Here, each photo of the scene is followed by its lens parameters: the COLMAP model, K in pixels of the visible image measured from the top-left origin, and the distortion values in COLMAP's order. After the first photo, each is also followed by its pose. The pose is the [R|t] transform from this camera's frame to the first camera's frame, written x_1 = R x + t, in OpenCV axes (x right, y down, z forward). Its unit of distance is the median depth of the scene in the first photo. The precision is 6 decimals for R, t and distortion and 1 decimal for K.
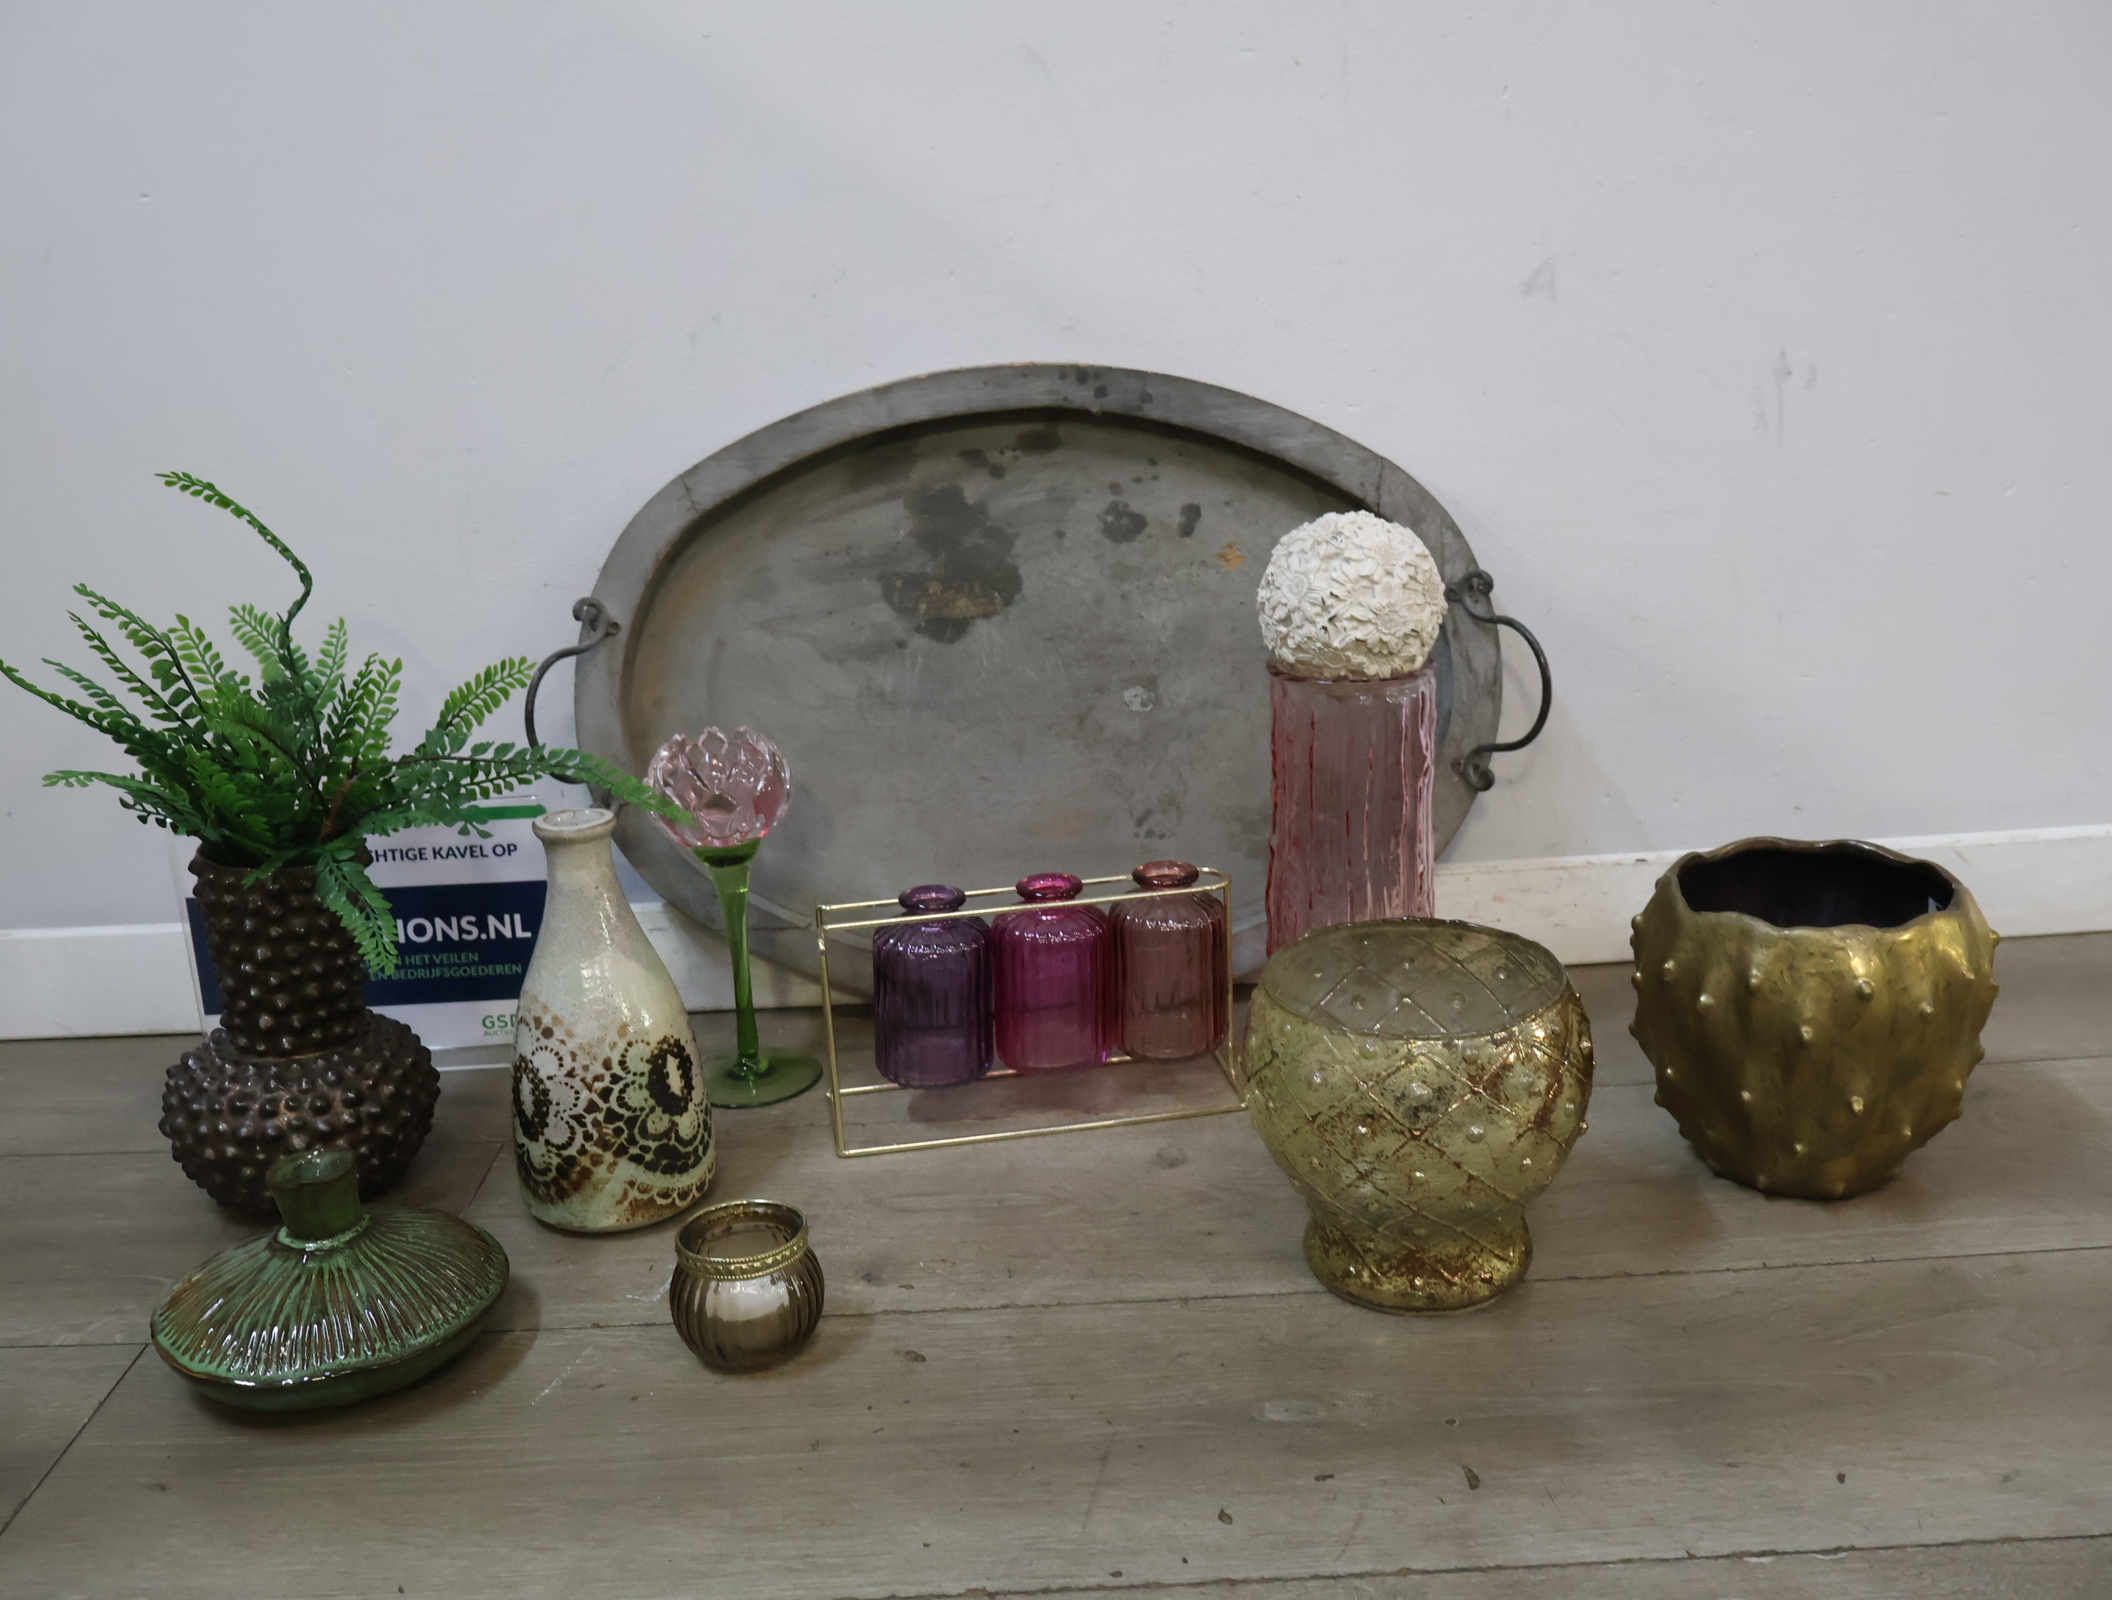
lens RADIAL K [[2057.8, 0, 1059.1], [0, 2057.8, 802.5], [0, 0, 1]] dist [-0.003333, 0.006244]
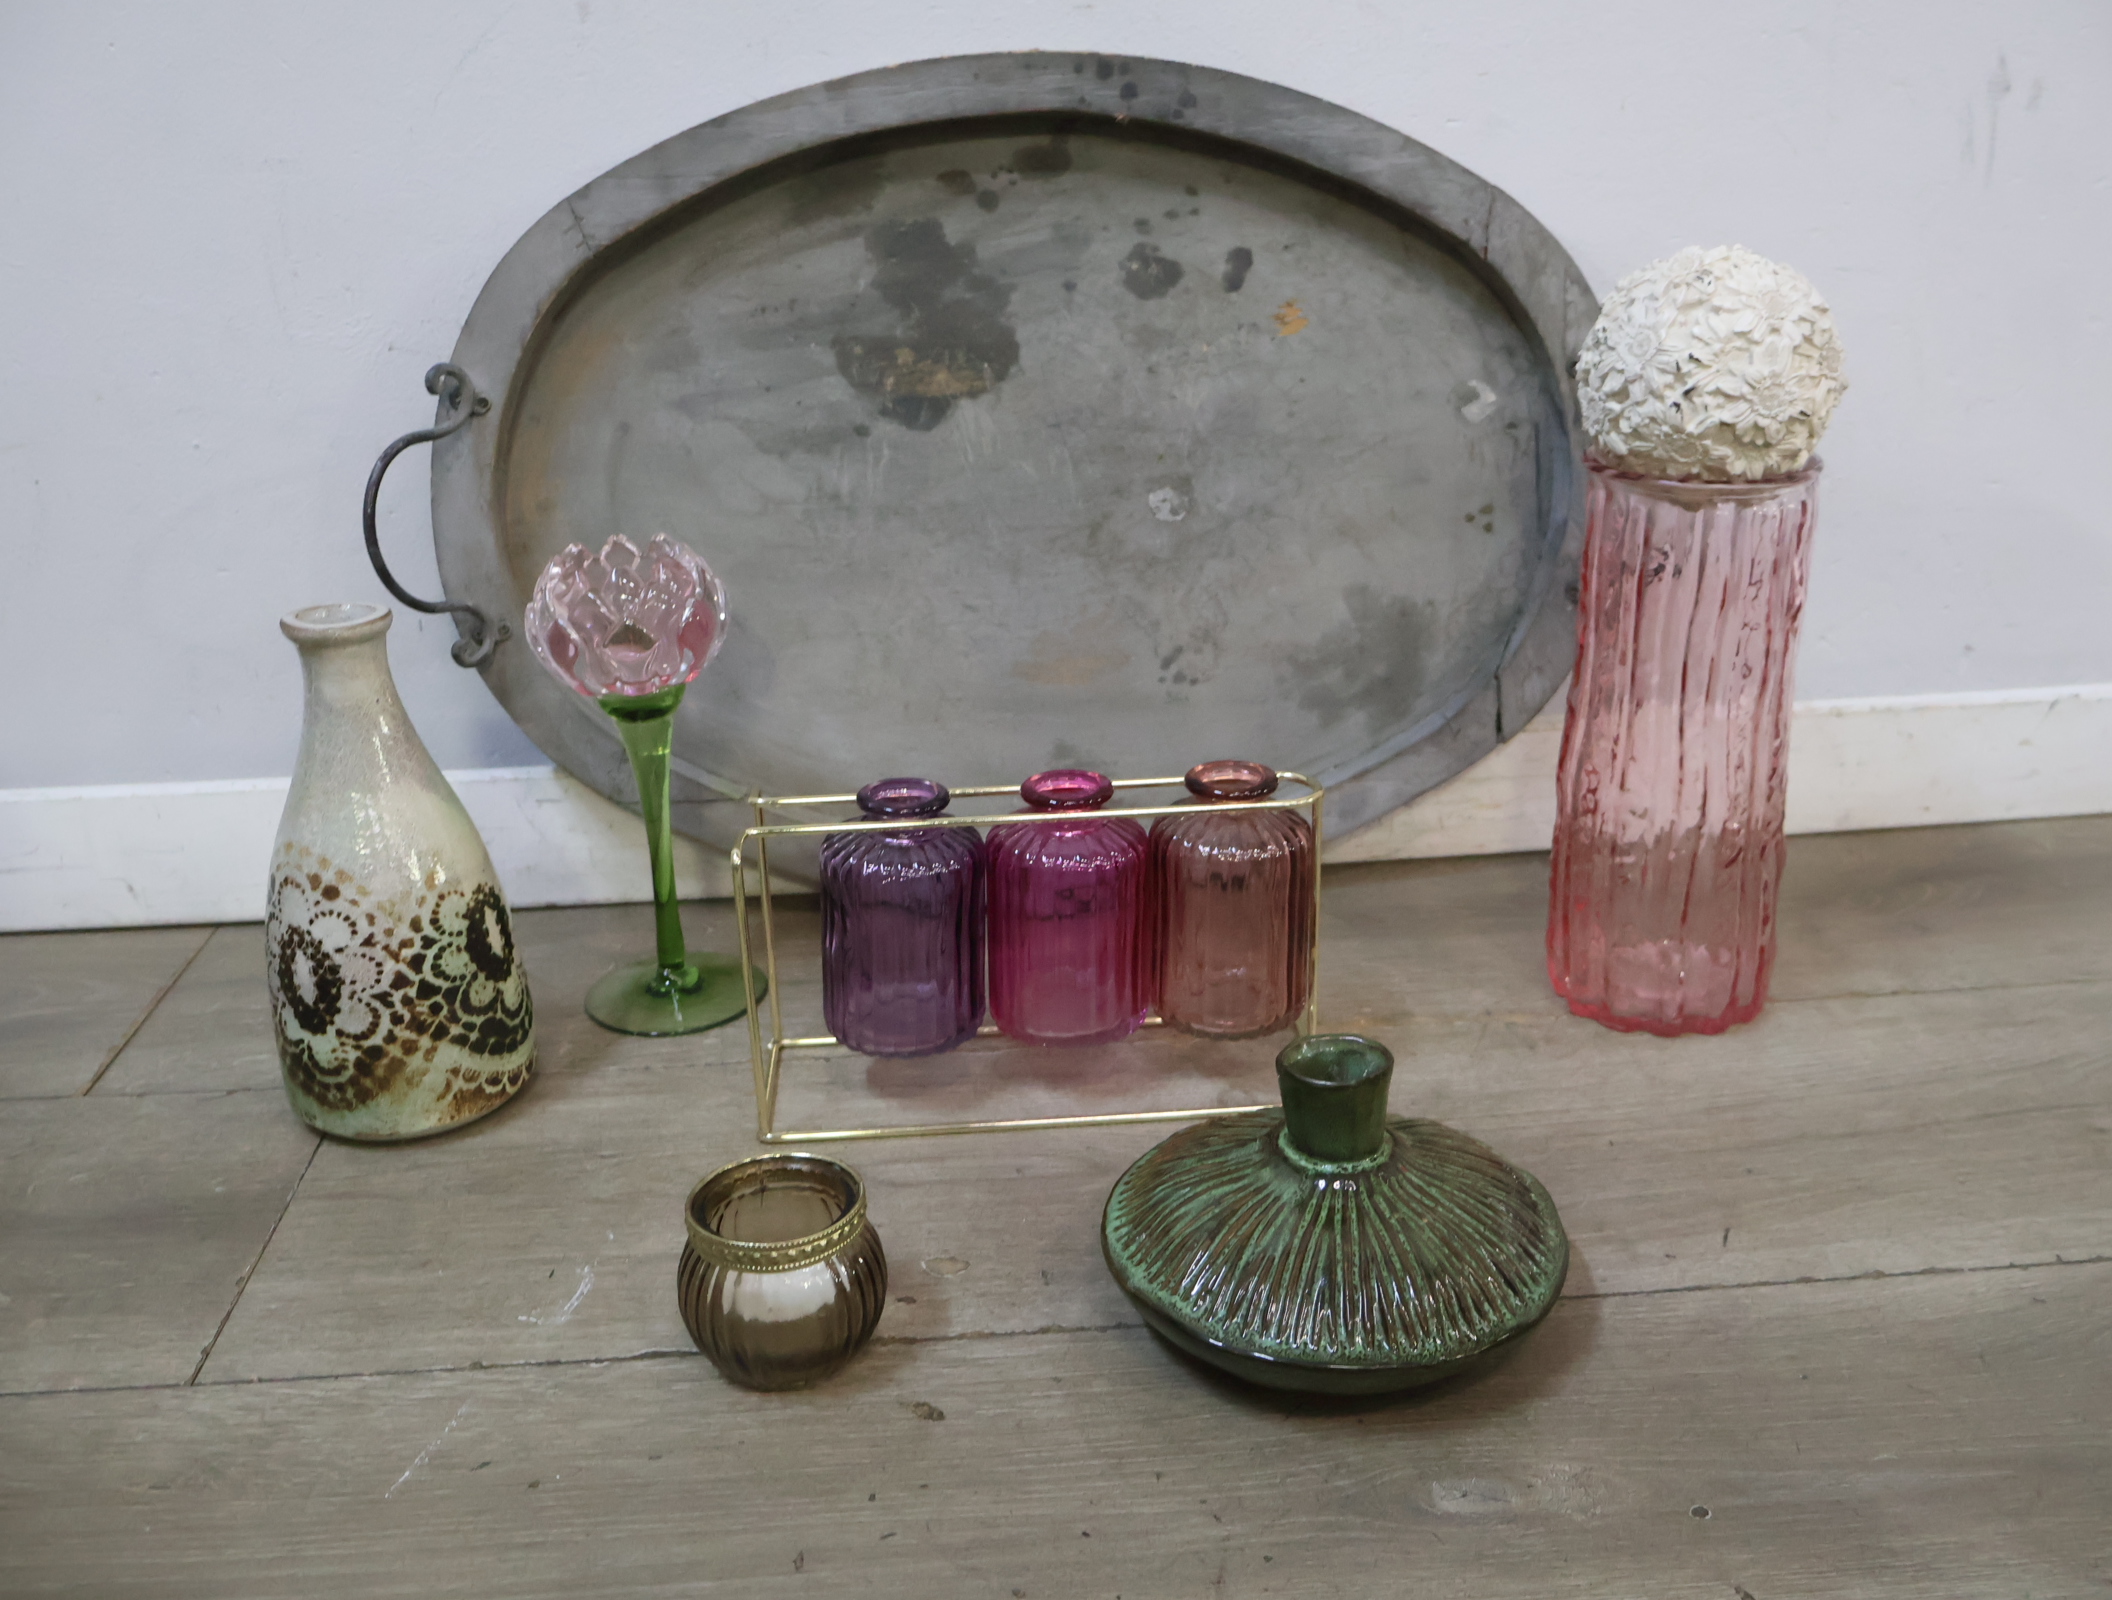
lens RADIAL K [[2038.9, 0, 1059.7], [0, 2038.9, 824.3], [0, 0, 1]] dist [-0.009775, 0.007439]
pose [[0.998399, -0.003982, 0.056425, -0.051062], [-0.001051, 0.996042, 0.088879, 0.001862], [-0.056555, -0.088796, 0.994443, 0.248383]]
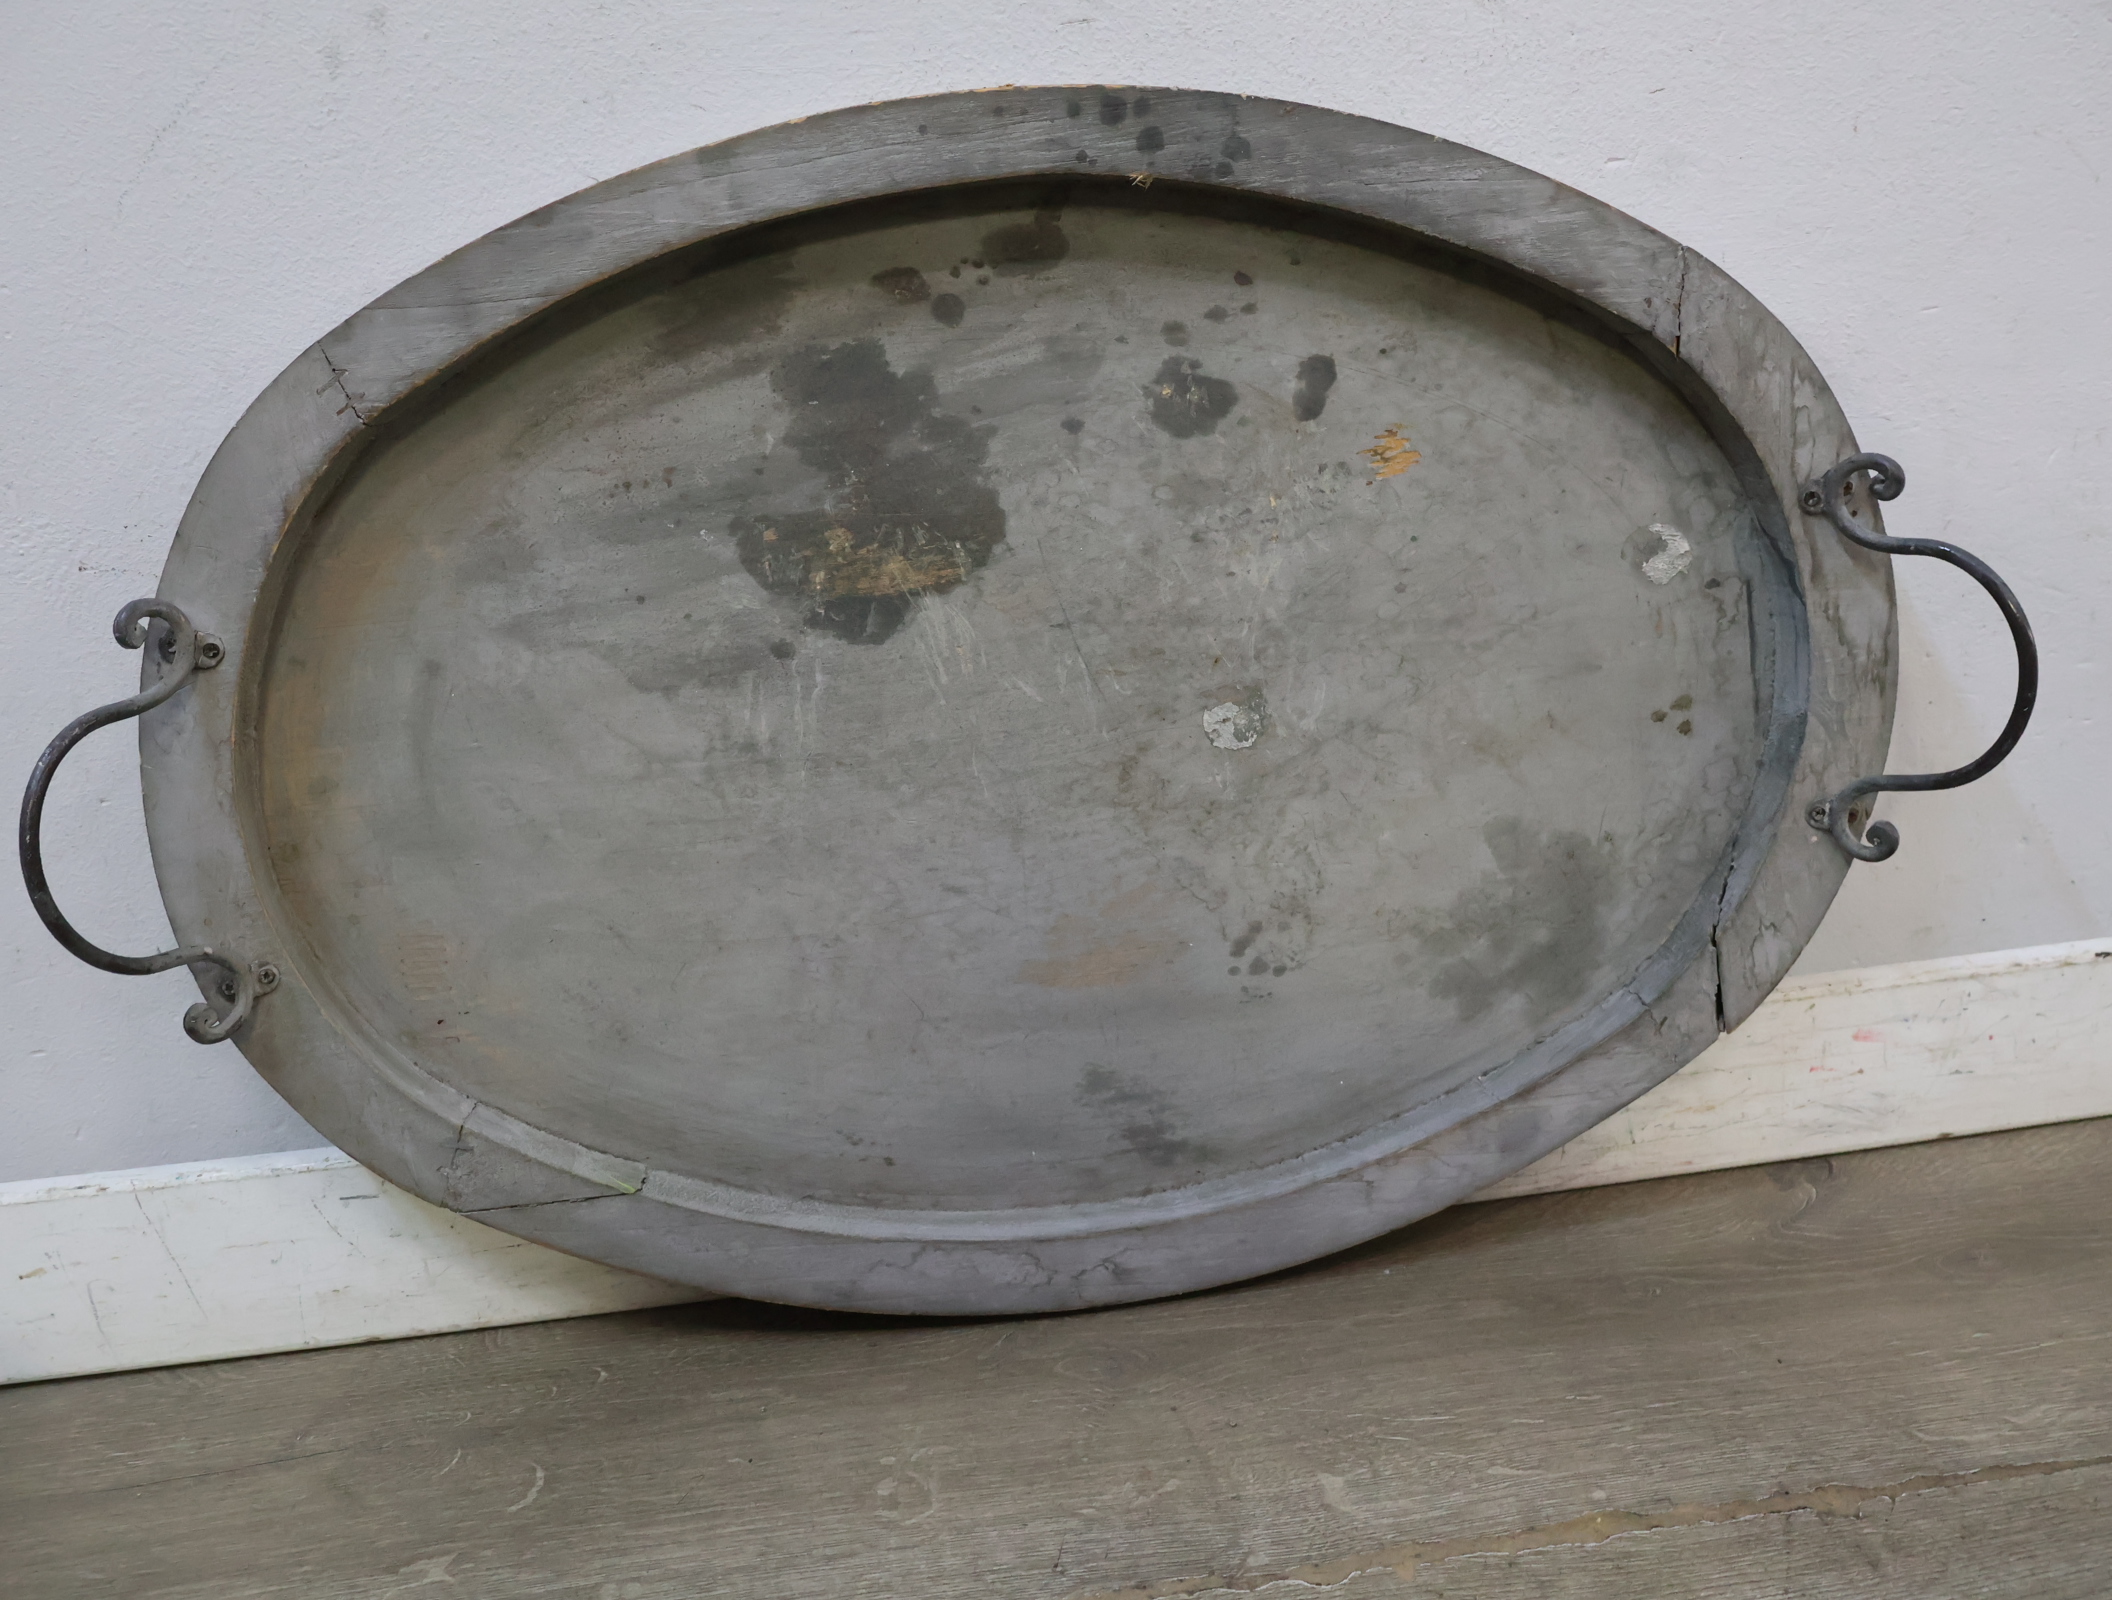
lens RADIAL K [[2061.2, 0, 1058.4], [0, 2061.2, 806.1], [0, 0, 1]] dist [0.000379, 0.004238]
pose [[0.994496, -0.062882, 0.083810, -0.058471], [0.058440, 0.996805, 0.054450, -0.067971], [-0.086966, -0.049252, 0.994993, 0.513884]]
